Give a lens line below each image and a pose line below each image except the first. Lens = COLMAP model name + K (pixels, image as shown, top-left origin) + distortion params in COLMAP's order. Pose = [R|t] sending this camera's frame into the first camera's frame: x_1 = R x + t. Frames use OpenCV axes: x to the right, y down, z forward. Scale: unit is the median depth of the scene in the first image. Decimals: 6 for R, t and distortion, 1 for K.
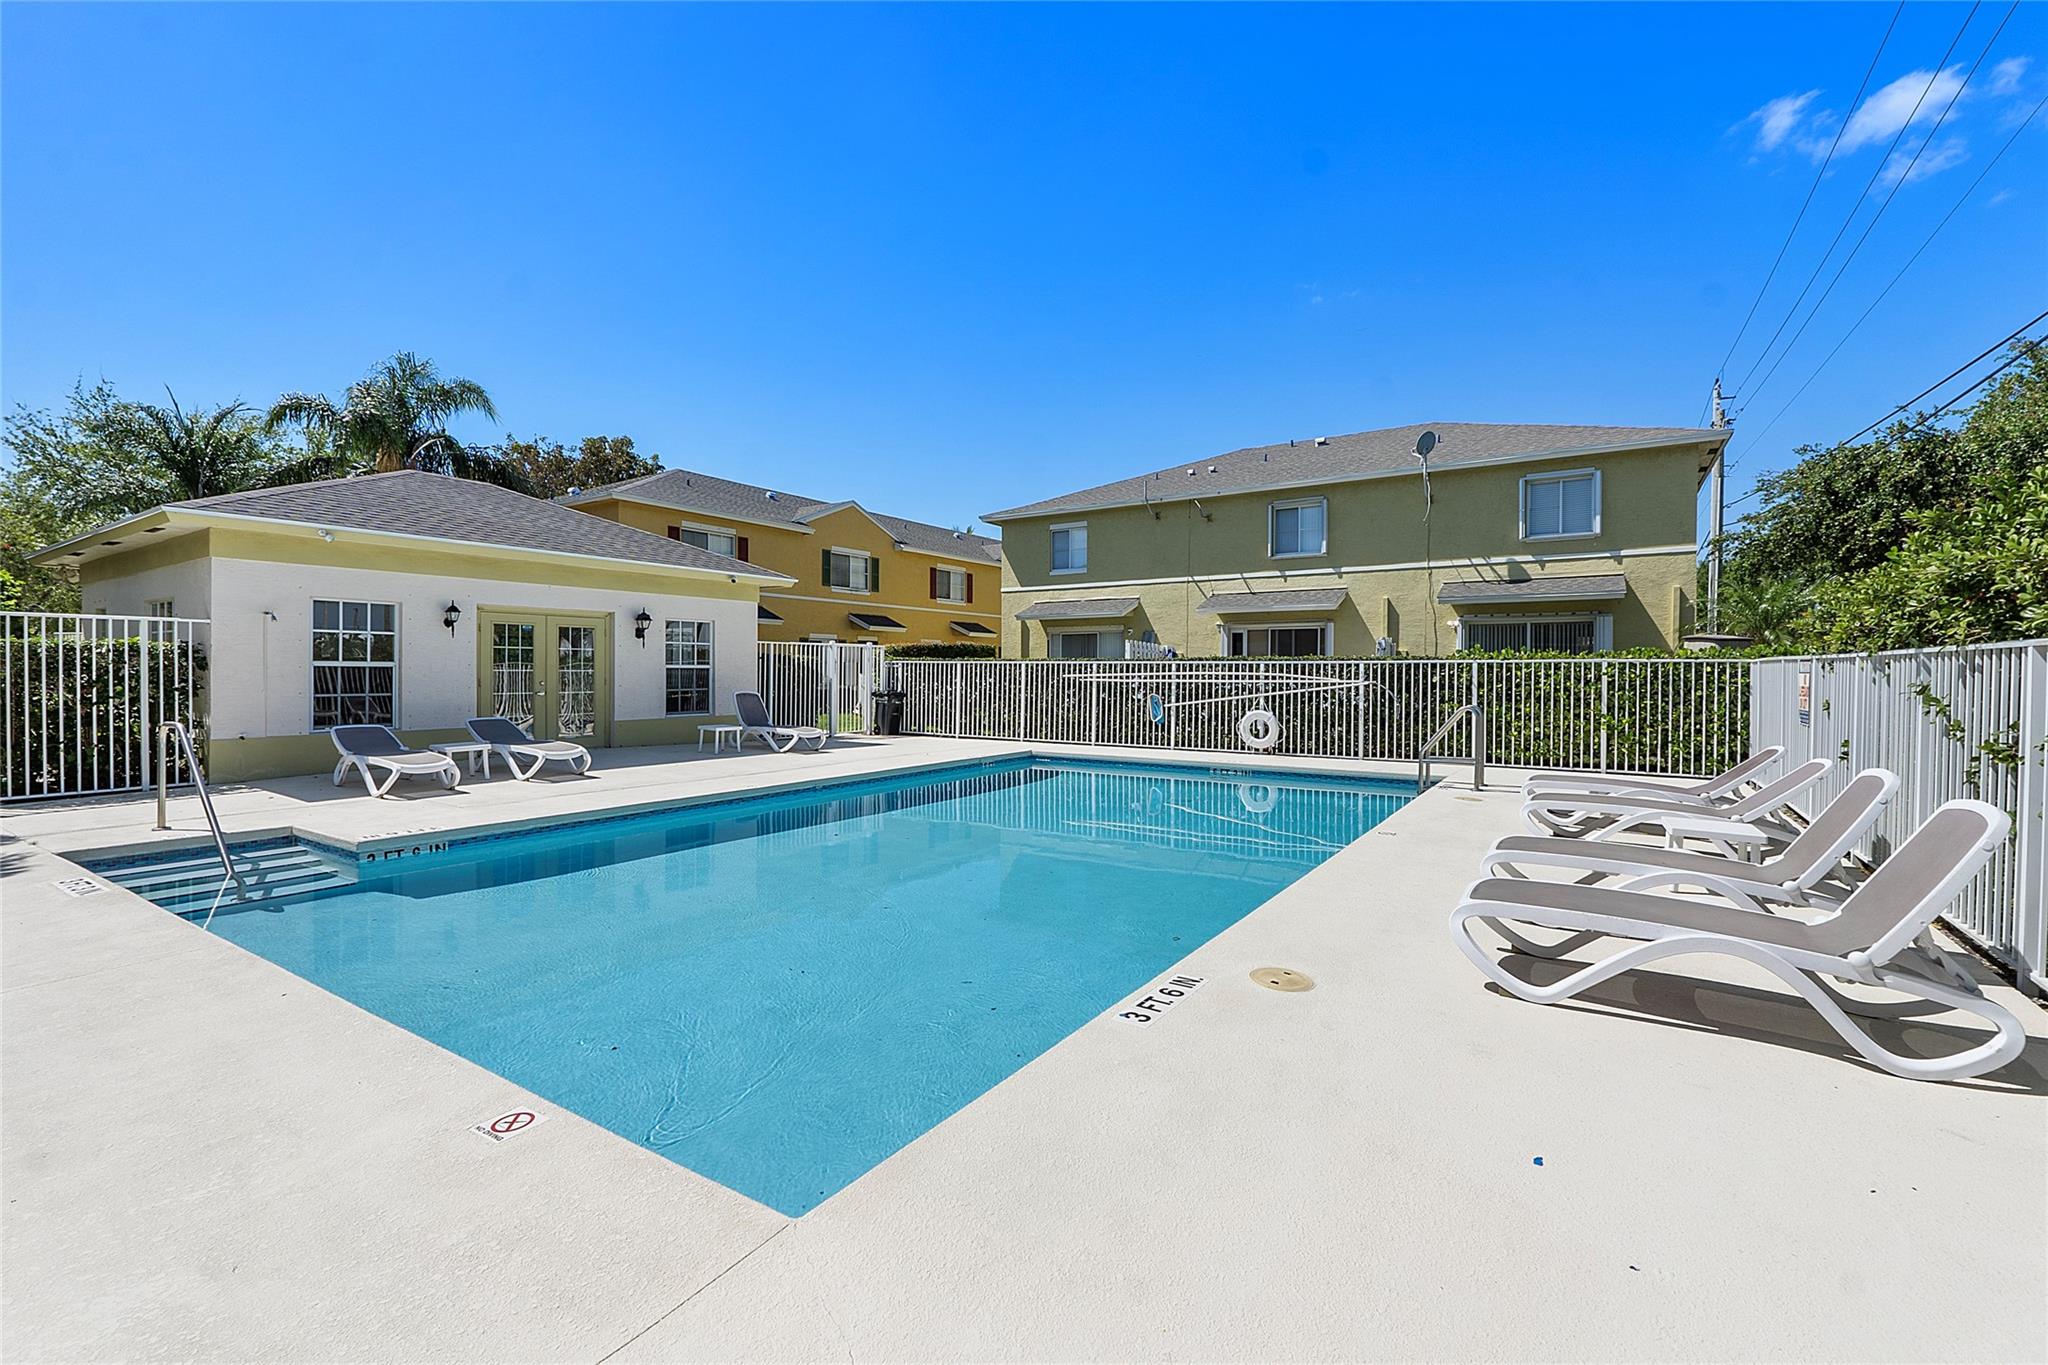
lens RADIAL K [[859.6, 0, 1015.8], [0, 859.6, 674.1], [0, 0, 1]] dist [-0.020035, -0.000586]
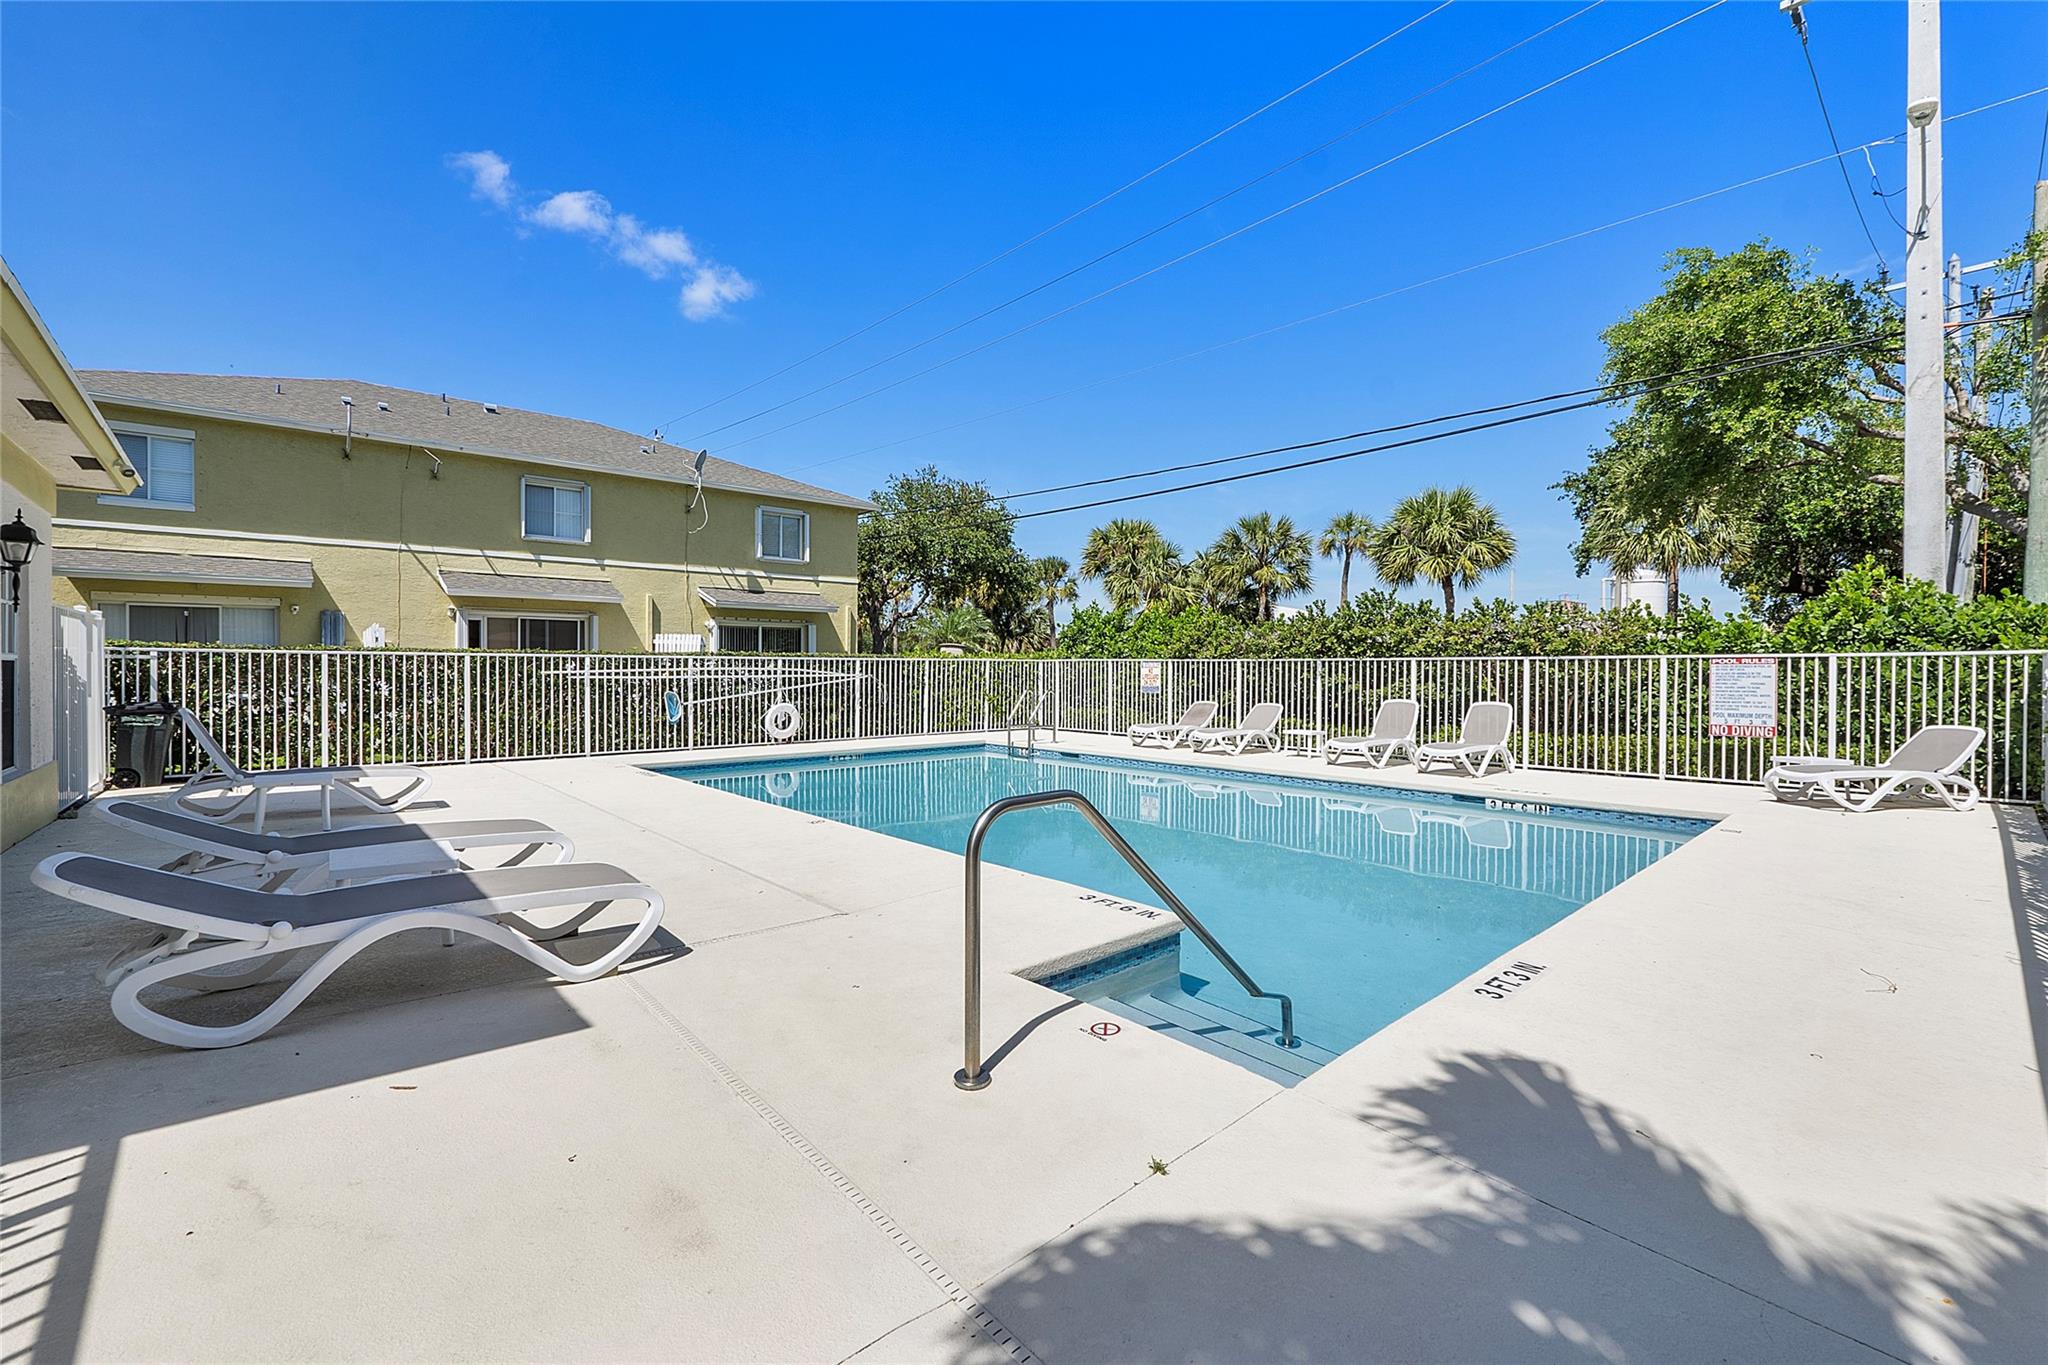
lens RADIAL K [[859.6, 0, 1018.3], [0, 859.6, 682.4], [0, 0, 1]] dist [-0.020035, -0.000586]
pose [[0.260114, -0.018099, 0.965408, -0.521247], [0.000655, 0.999827, 0.018567, -0.002784], [-0.965578, -0.004198, 0.260081, 0.338055]]
